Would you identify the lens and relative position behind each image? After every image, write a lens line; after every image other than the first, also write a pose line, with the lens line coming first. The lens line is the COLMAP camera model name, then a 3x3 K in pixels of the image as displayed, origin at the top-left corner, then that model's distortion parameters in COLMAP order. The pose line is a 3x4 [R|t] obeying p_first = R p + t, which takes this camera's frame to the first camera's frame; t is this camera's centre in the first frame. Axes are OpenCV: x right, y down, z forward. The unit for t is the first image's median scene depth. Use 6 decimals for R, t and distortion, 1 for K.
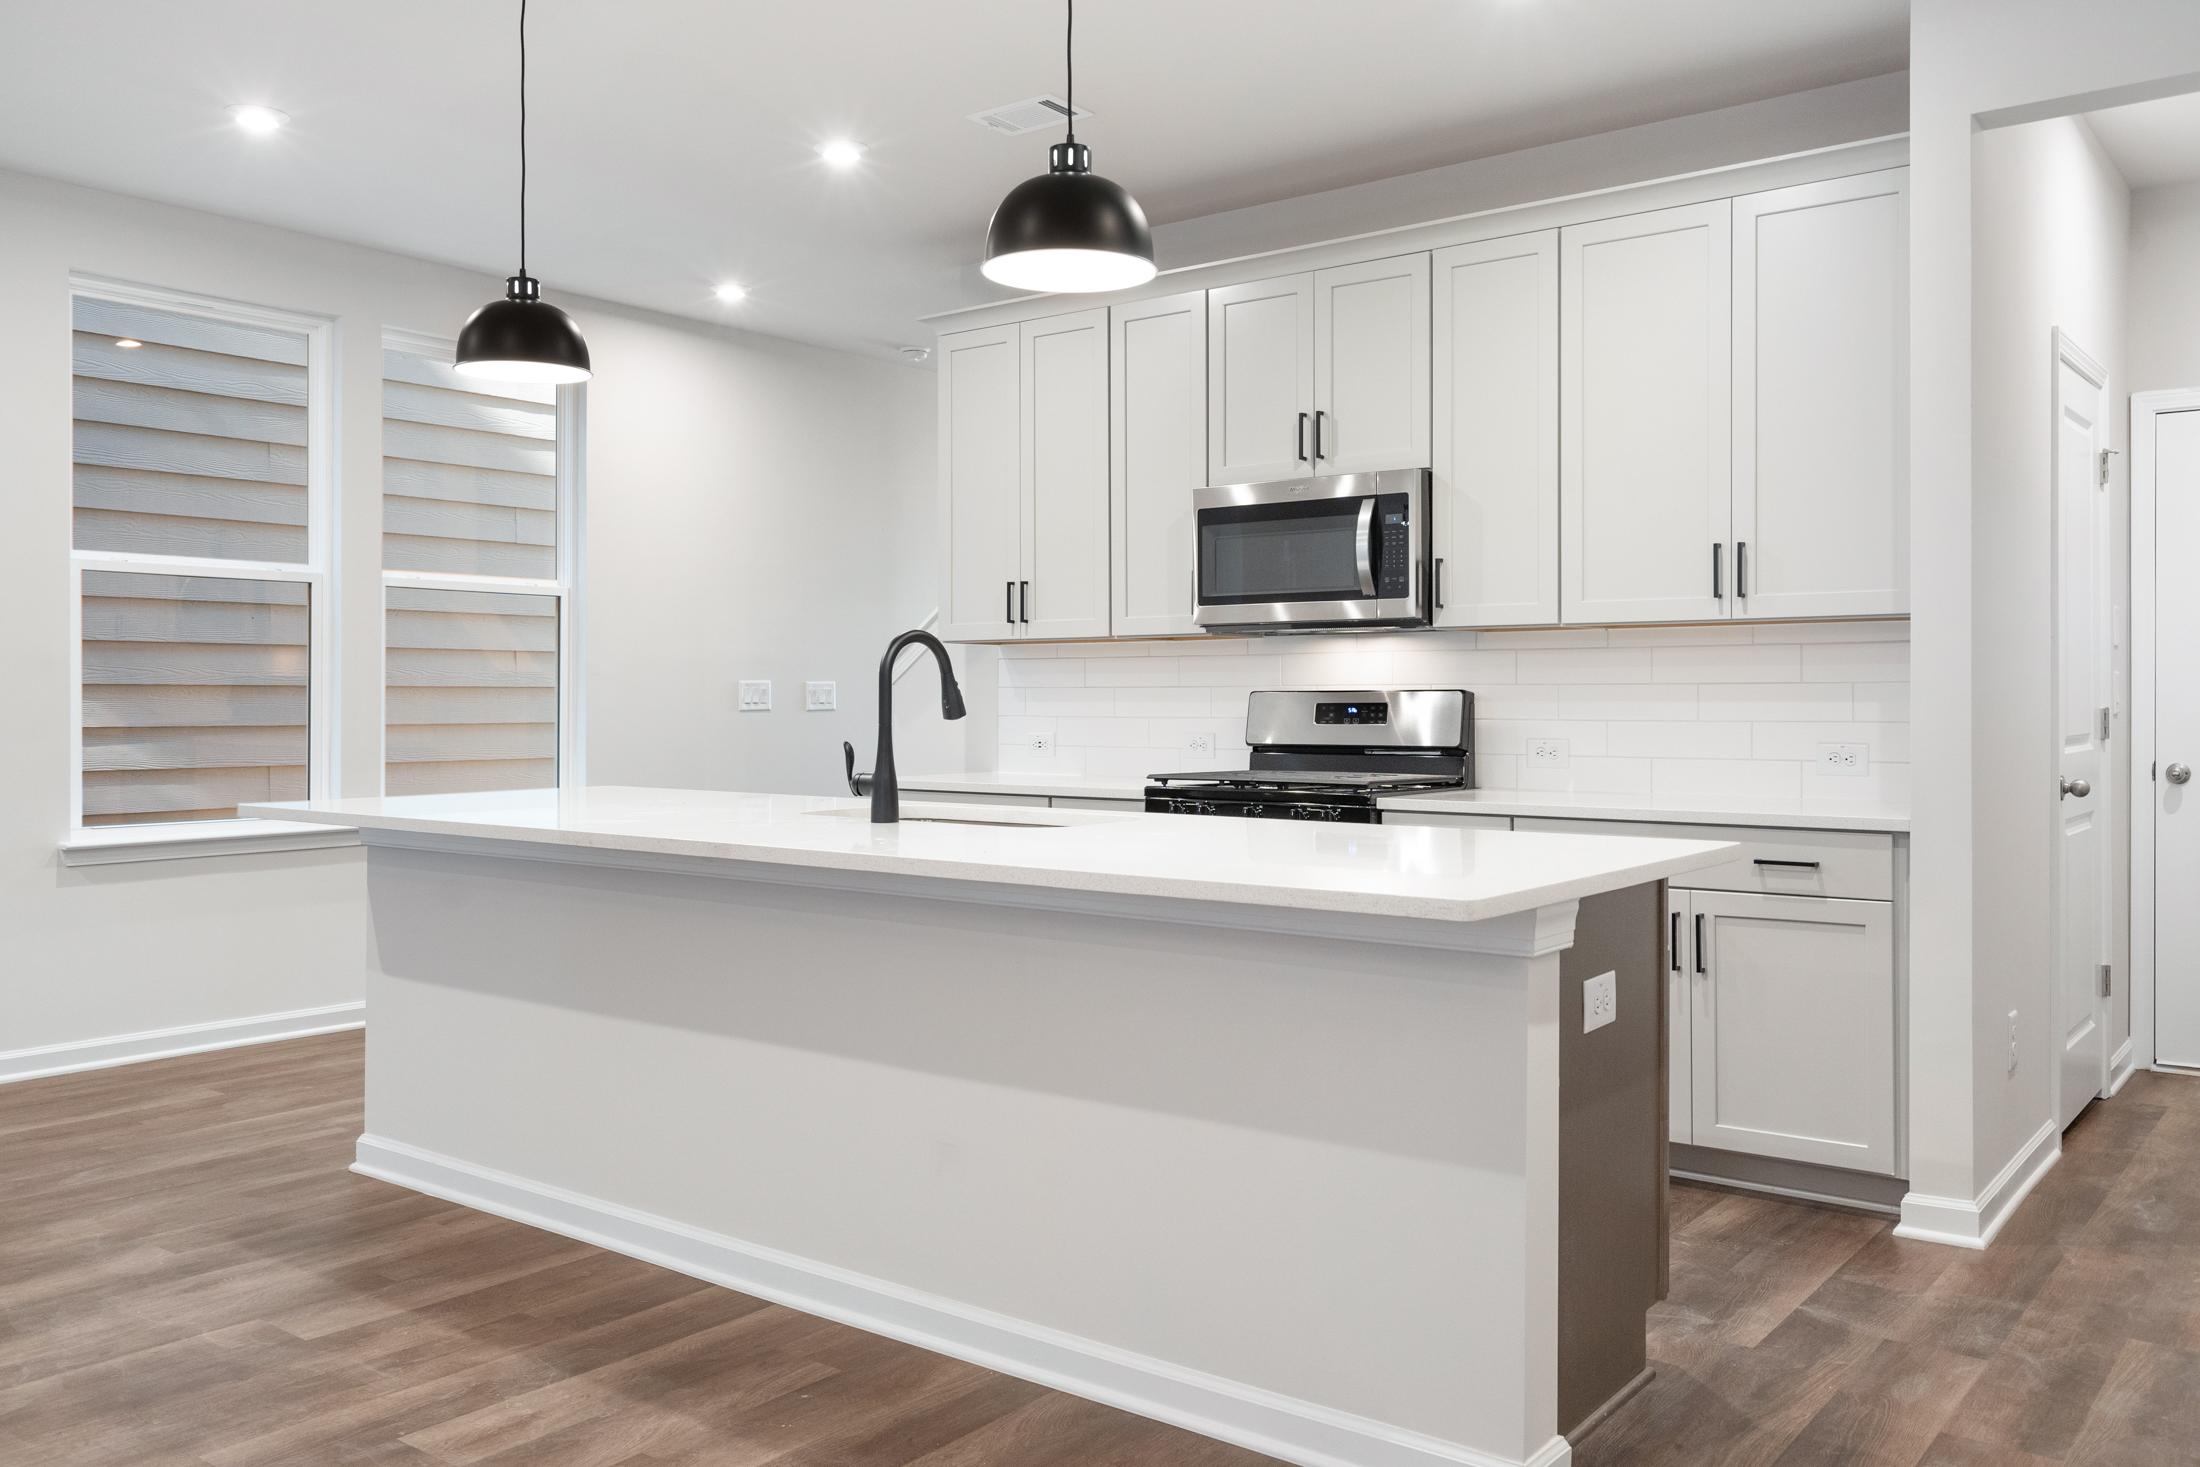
lens RADIAL K [[1765.4, 0, 1062.7], [0, 1765.4, 694.0], [0, 0, 1]] dist [0.004884, 0.001078]
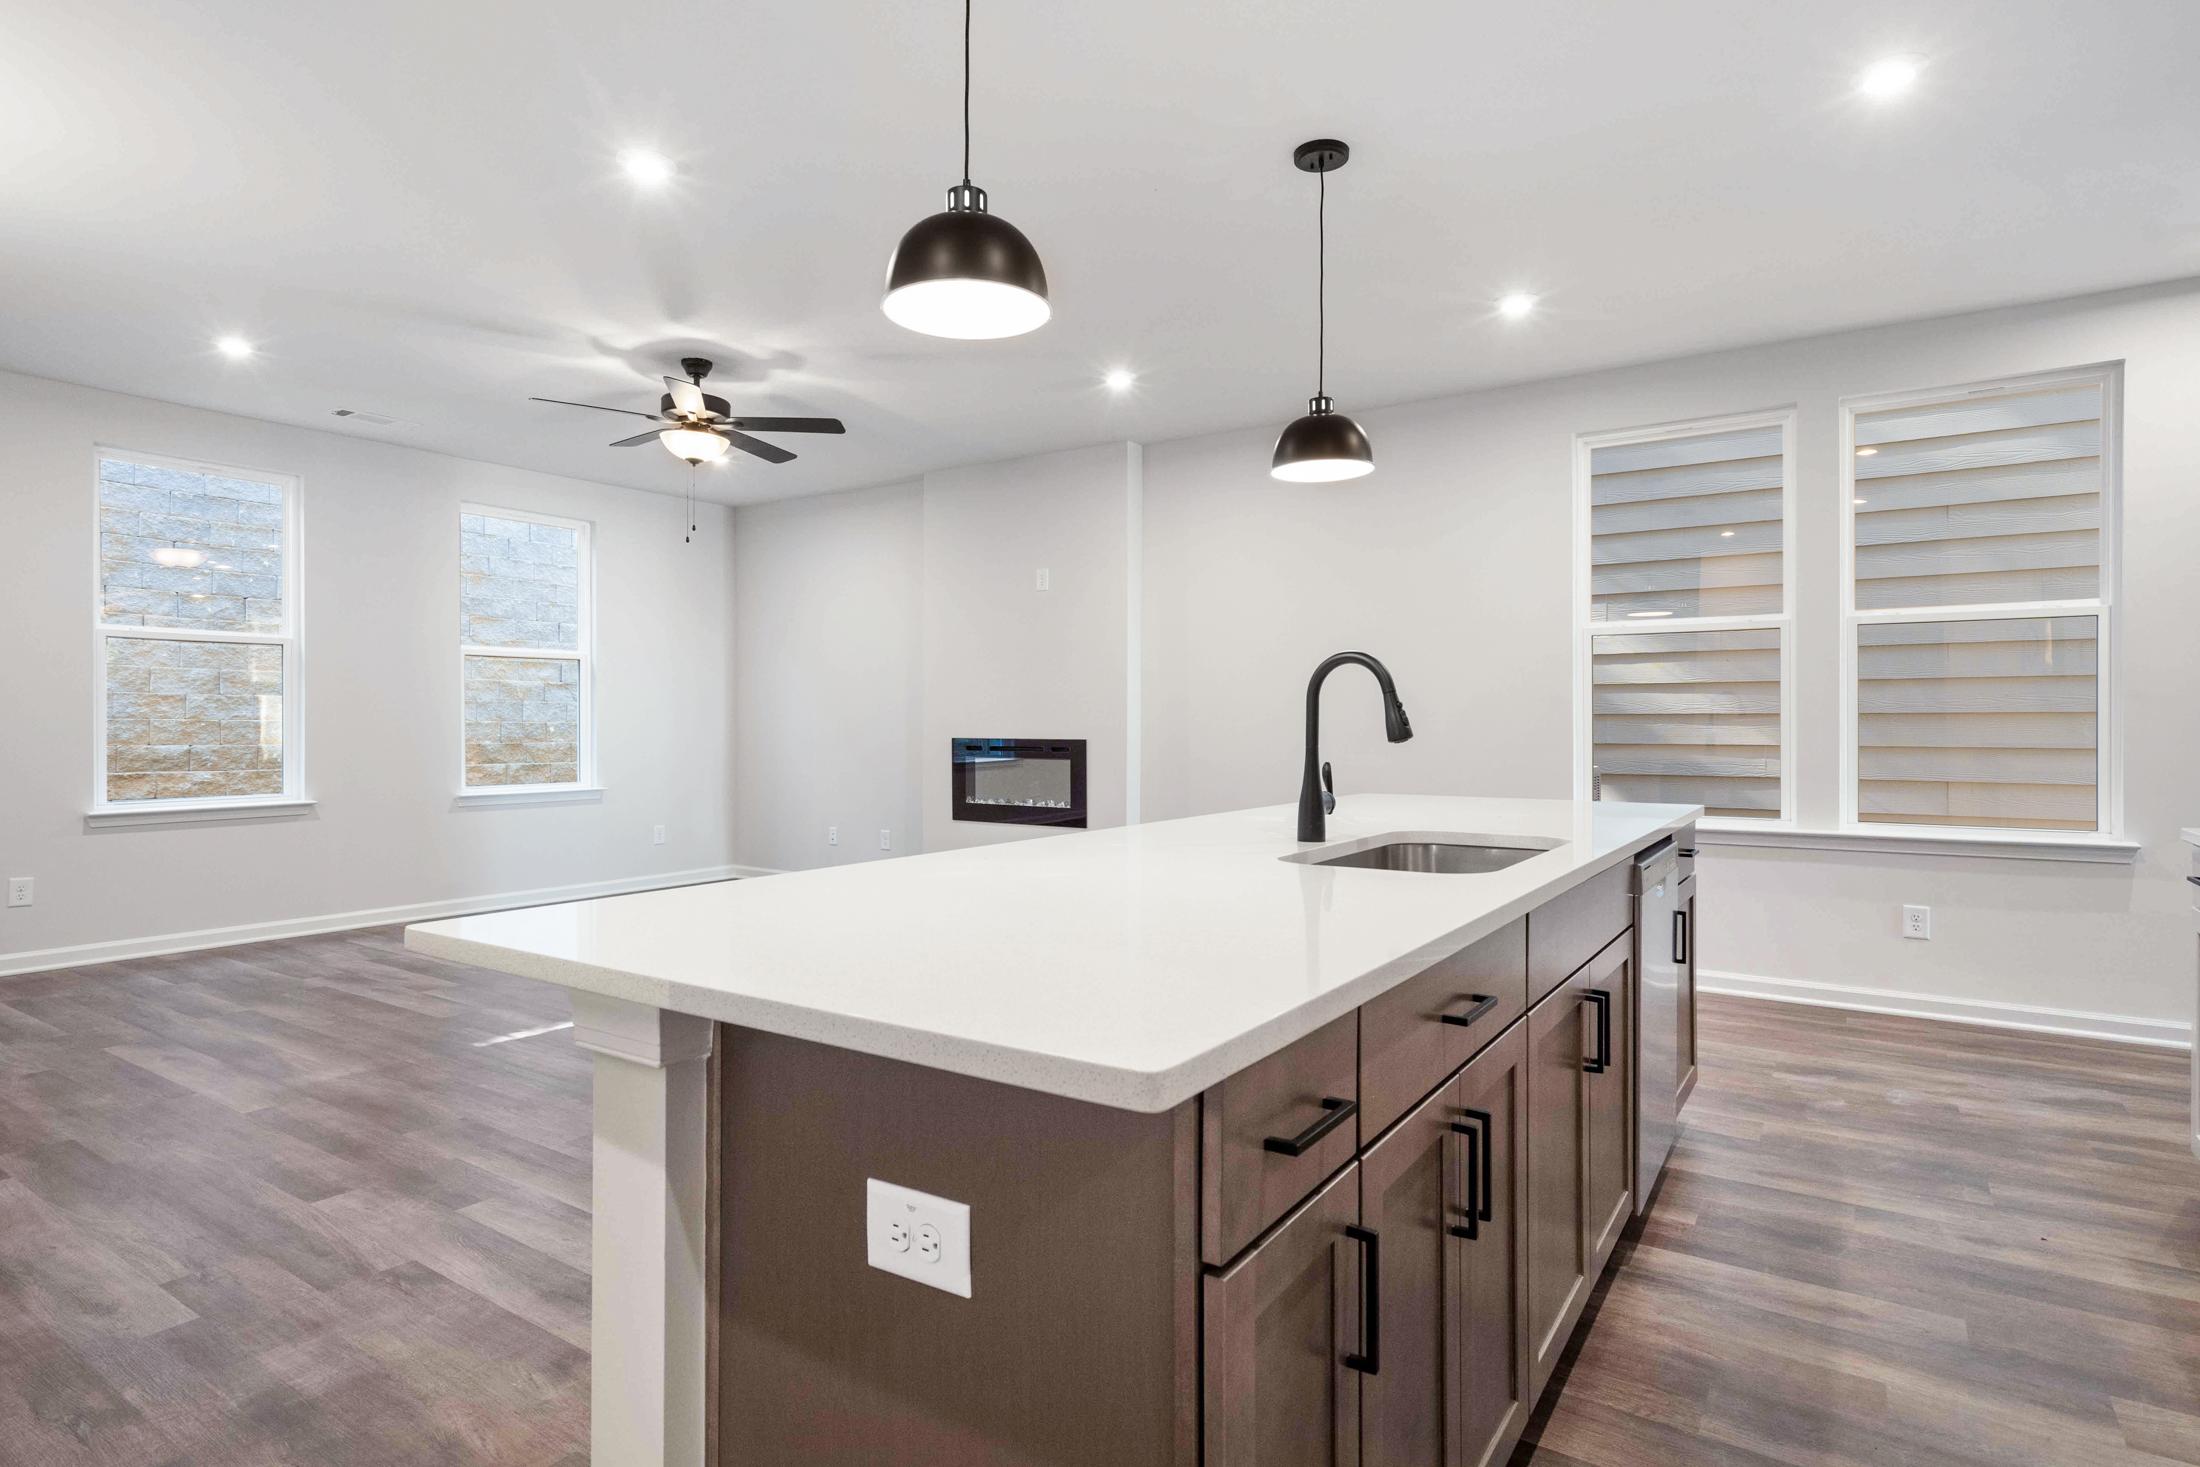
lens RADIAL K [[1129.3, 0, 1110.5], [0, 1129.3, 724.6], [0, 0, 1]] dist [0.004449, 0.001101]
pose [[0.096029, 0.000655, -0.995378, 0.412655], [0.000569, 1.000000, 0.000713, 0.003343], [0.995378, -0.000635, 0.096029, 0.624847]]
